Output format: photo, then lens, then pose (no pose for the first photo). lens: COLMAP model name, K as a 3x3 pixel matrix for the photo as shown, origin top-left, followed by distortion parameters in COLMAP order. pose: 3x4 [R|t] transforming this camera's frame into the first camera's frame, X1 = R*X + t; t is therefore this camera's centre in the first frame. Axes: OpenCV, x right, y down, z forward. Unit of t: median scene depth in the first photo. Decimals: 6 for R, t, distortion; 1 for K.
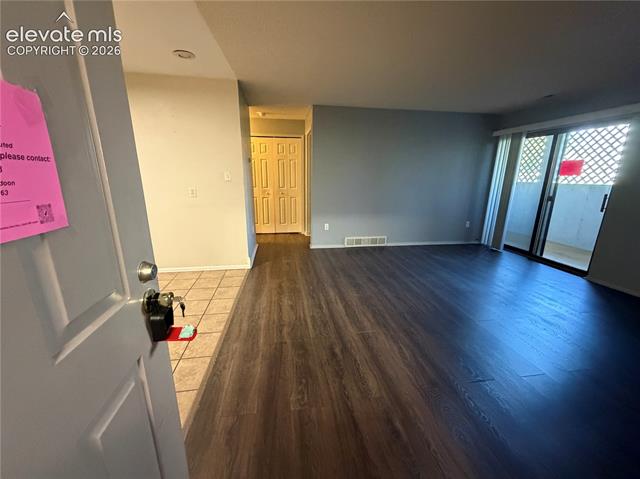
lens RADIAL K [[255.6, 0, 318.2], [0, 255.6, 240.8], [0, 0, 1]] dist [0.000473, 0.000436]
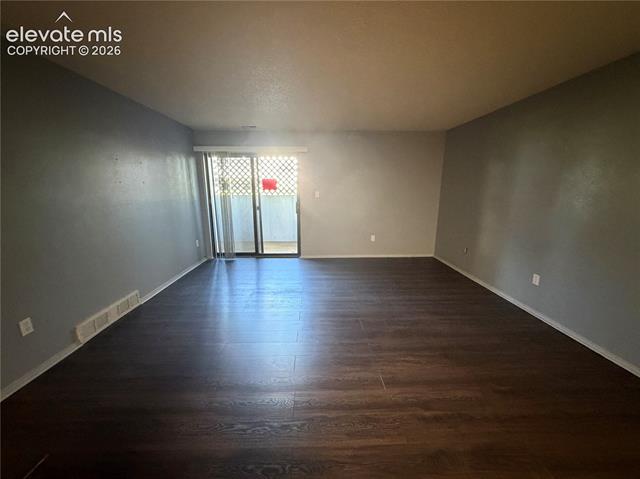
lens RADIAL K [[255.6, 0, 319.3], [0, 255.6, 239.8], [0, 0, 1]] dist [0.000473, 0.000436]
pose [[0.121518, -0.213685, 0.969315, -0.361549], [0.251052, 0.951417, 0.178267, -0.187459], [-0.960316, 0.221686, 0.169260, 0.604556]]
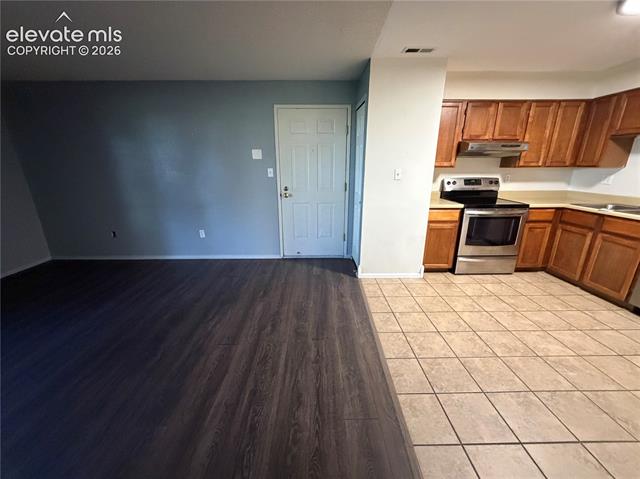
lens RADIAL K [[255.6, 0, 318.0], [0, 255.6, 240.6], [0, 0, 1]] dist [0.000473, 0.000436]
pose [[-0.989673, -0.044559, 0.136244, -0.157648], [0.033279, 0.853070, 0.520735, -0.274646], [-0.139429, 0.519891, -0.842777, 0.973710]]
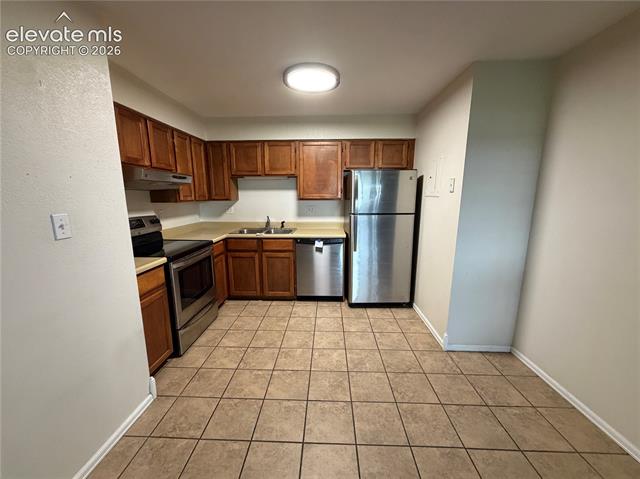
lens RADIAL K [[255.6, 0, 318.8], [0, 255.6, 240.8], [0, 0, 1]] dist [0.000473, 0.000436]
pose [[-0.194181, 0.167866, -0.966496, -0.027781], [-0.250165, 0.944199, 0.214255, -0.159274], [0.948531, 0.283388, -0.141352, 0.509981]]
